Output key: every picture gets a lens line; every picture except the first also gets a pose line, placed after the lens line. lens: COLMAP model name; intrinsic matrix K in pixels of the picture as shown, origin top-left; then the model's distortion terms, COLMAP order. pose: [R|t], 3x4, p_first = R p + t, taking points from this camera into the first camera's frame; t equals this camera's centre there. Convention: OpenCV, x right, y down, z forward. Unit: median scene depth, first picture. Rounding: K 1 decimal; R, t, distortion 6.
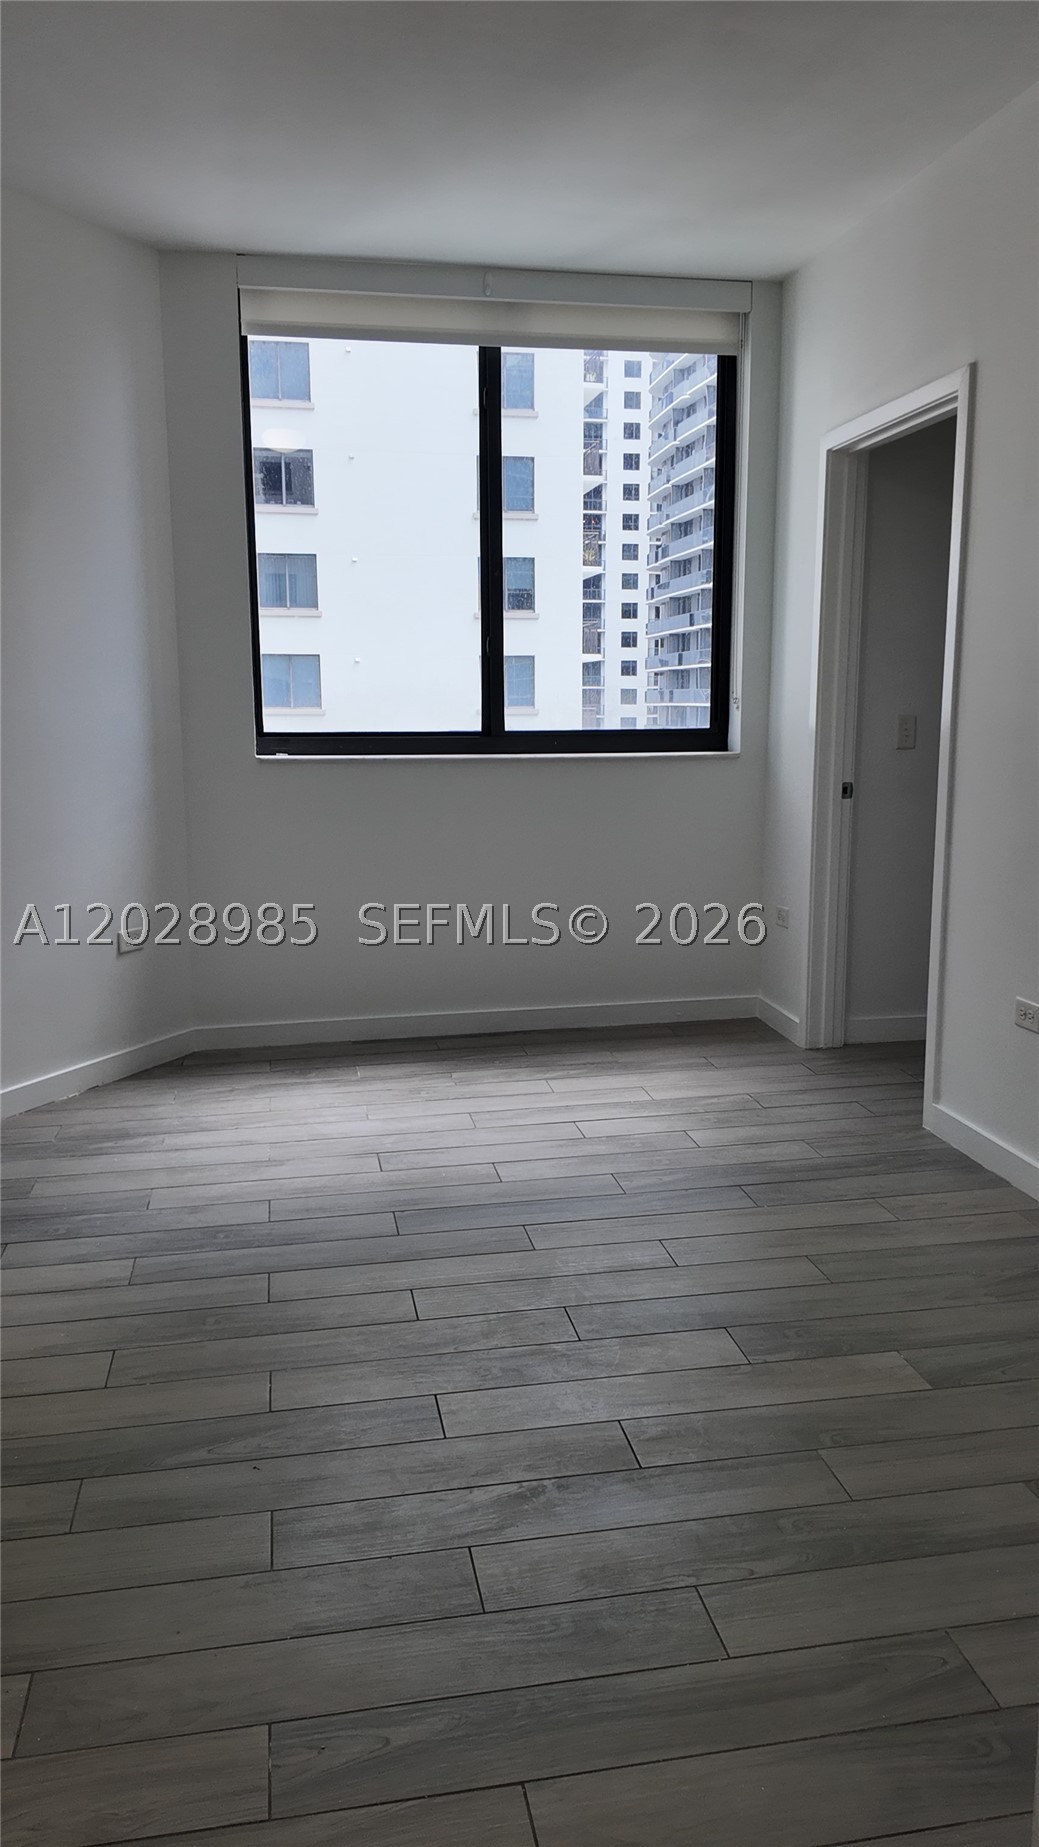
lens RADIAL K [[1341.0, 0, 529.9], [0, 1341.0, 929.9], [0, 0, 1]] dist [0.104197, -0.152548]
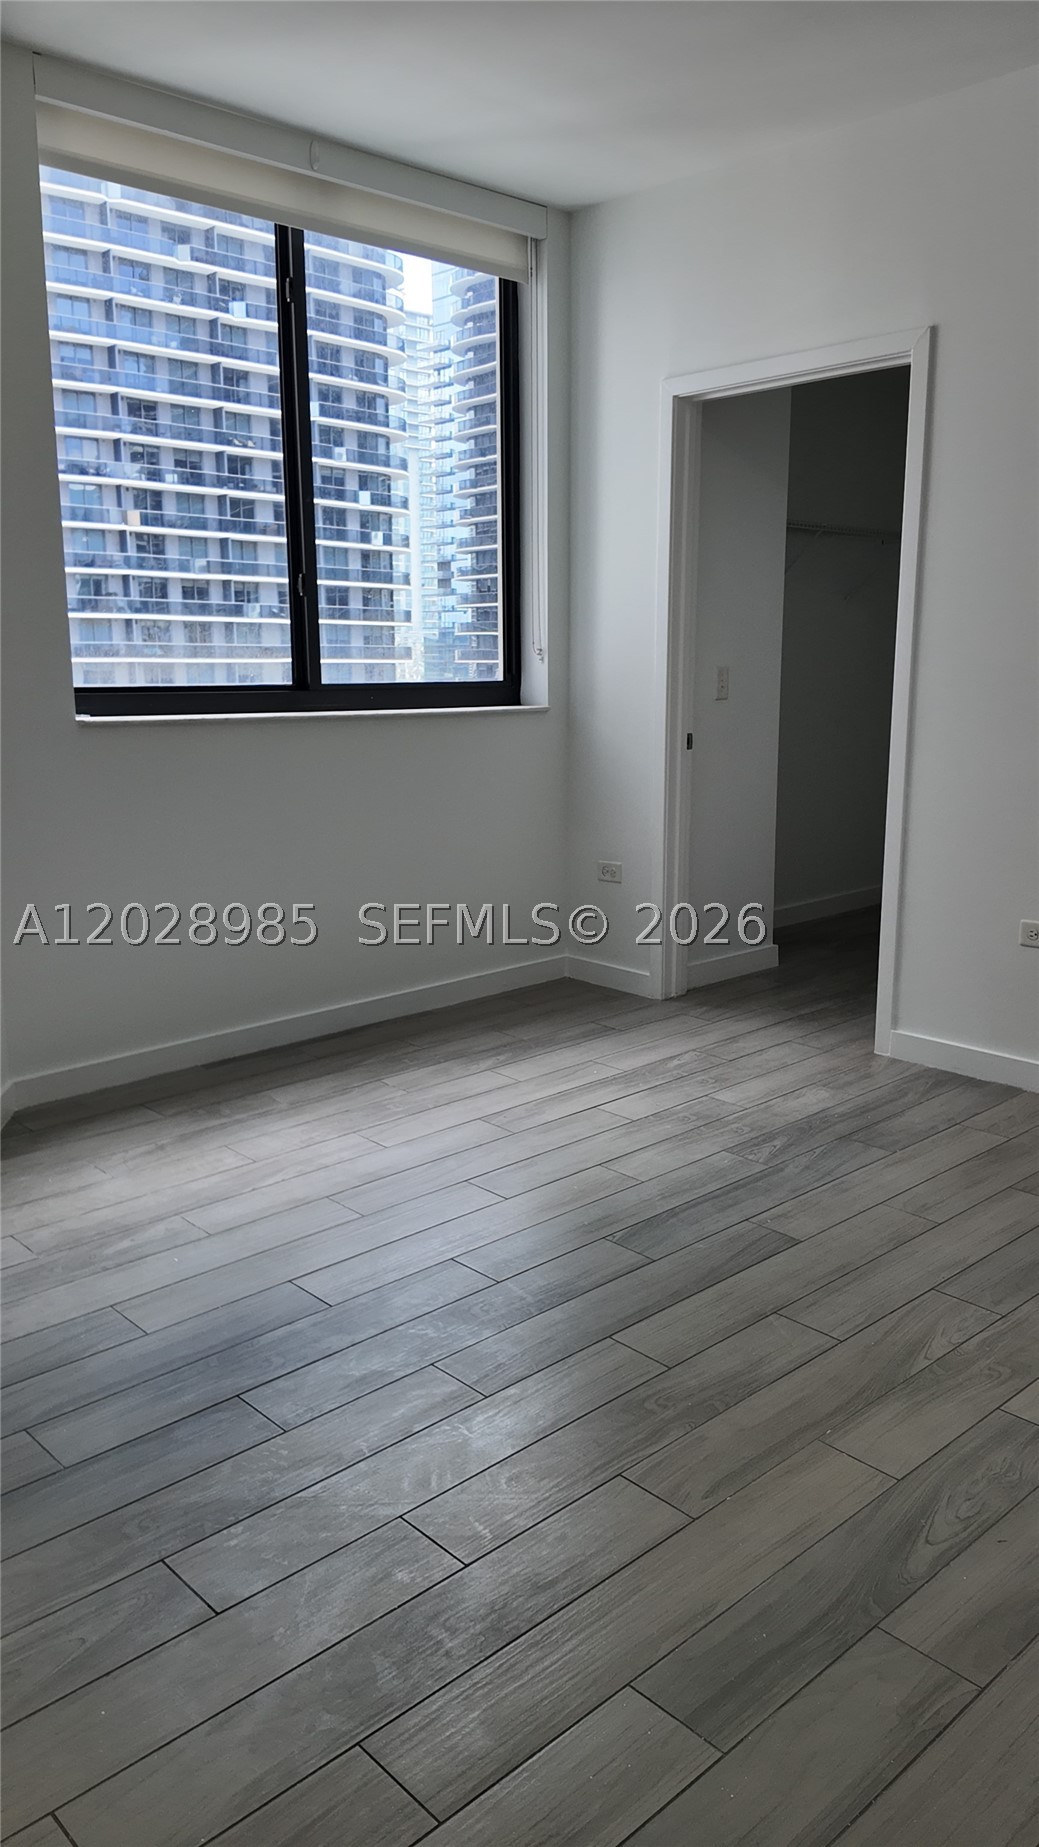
lens RADIAL K [[1341.0, 0, 521.3], [0, 1341.0, 931.4], [0, 0, 1]] dist [0.104197, -0.152548]
pose [[0.842568, -0.105443, 0.528167, -0.428775], [0.089414, 0.994425, 0.055888, -0.029676], [-0.531116, 0.000136, 0.847299, 0.215221]]
